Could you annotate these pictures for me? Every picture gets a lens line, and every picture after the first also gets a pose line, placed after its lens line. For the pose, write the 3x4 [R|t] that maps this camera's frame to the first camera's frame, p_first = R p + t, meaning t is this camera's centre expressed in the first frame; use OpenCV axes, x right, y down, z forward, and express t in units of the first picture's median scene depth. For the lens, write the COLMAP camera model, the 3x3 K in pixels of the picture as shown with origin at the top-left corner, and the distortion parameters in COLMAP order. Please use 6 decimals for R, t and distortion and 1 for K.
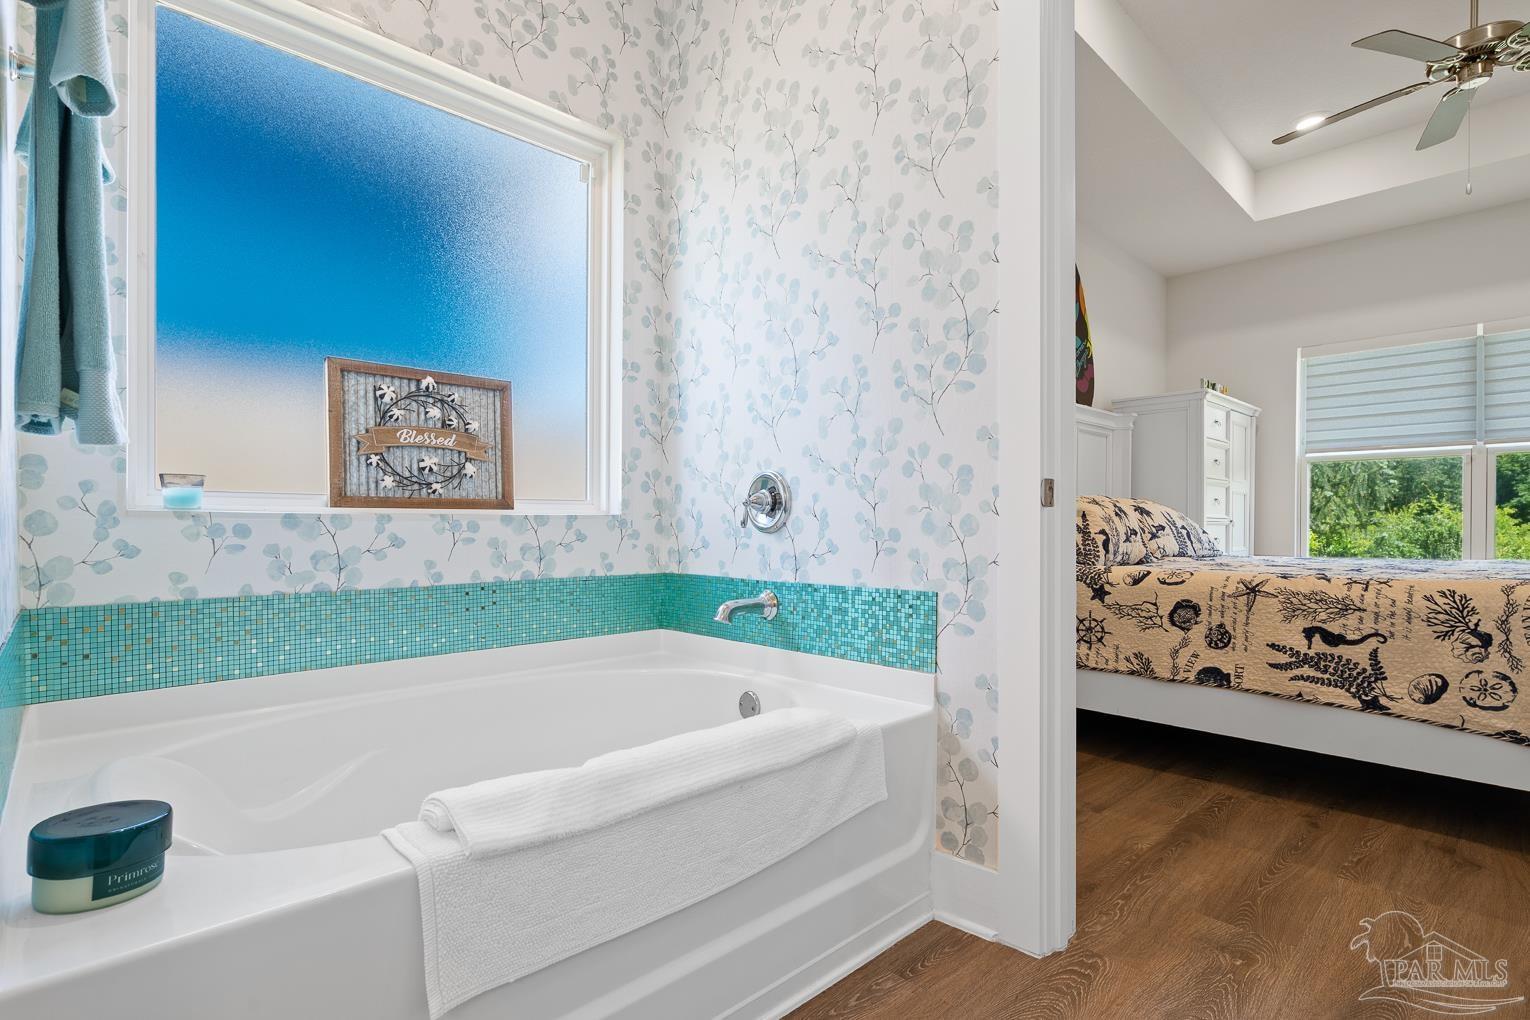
lens RADIAL K [[740.6, 0, 766.1], [0, 740.6, 530.8], [0, 0, 1]] dist [-0.001087, -0.006691]
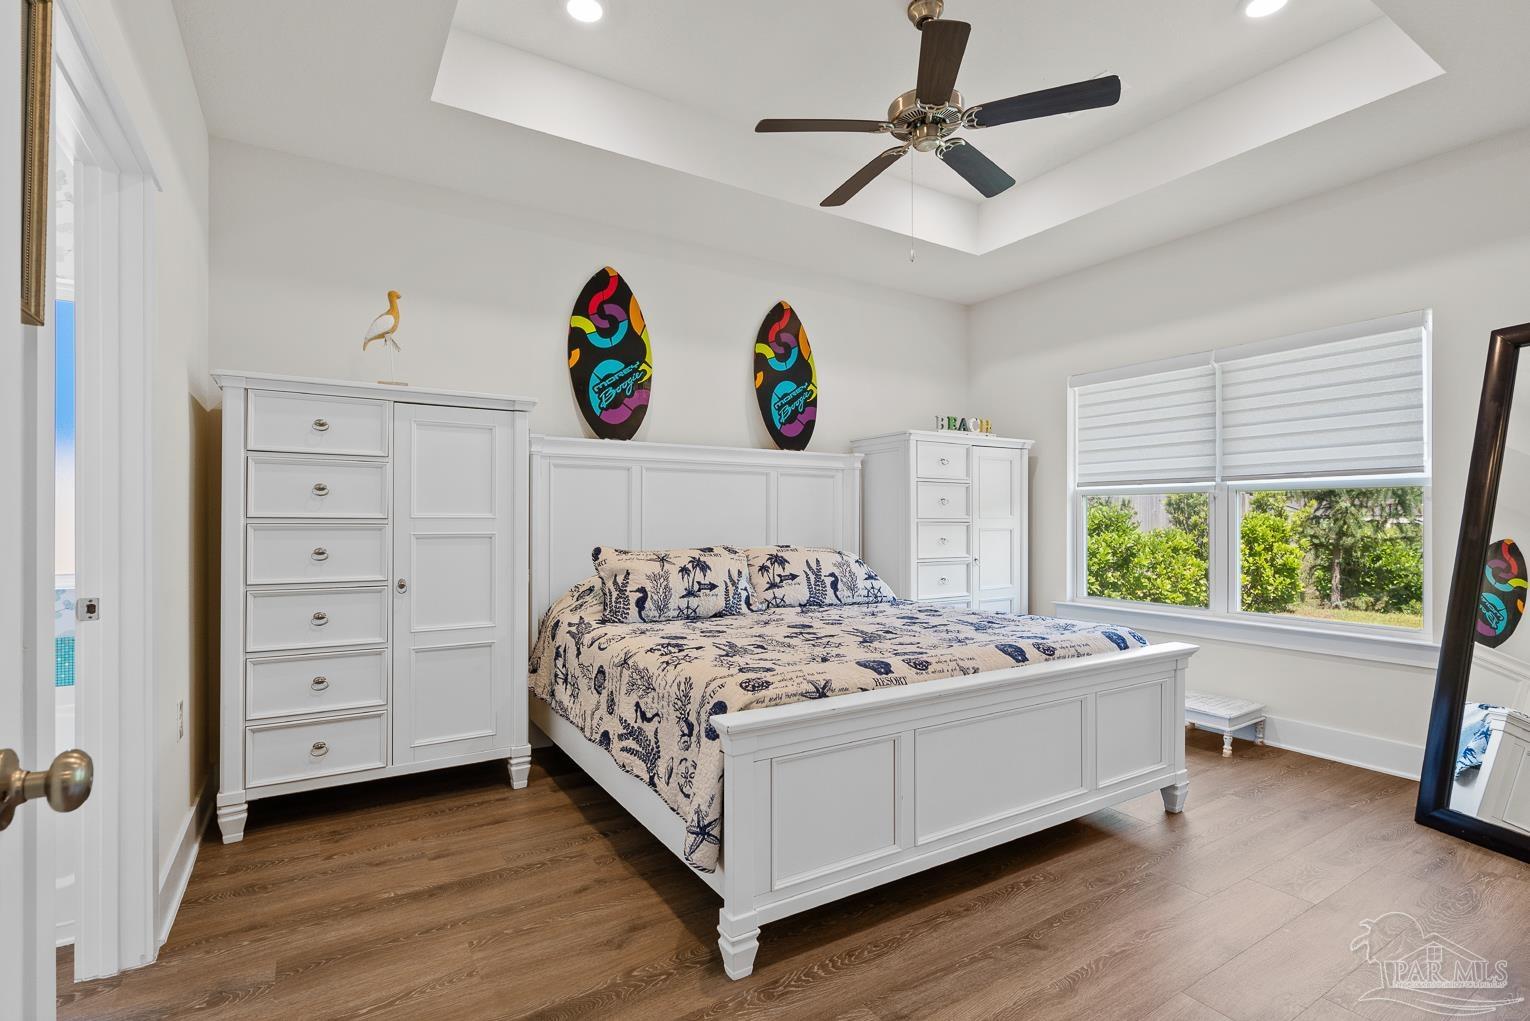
lens RADIAL K [[726.3, 0, 762.3], [0, 726.3, 522.0], [0, 0, 1]] dist [-0.002077, -0.000039]
pose [[0.982038, -0.004228, -0.188638, 1.135074], [0.003177, 0.999978, -0.005875, -0.124185], [0.188659, 0.005170, 0.982029, 0.006034]]
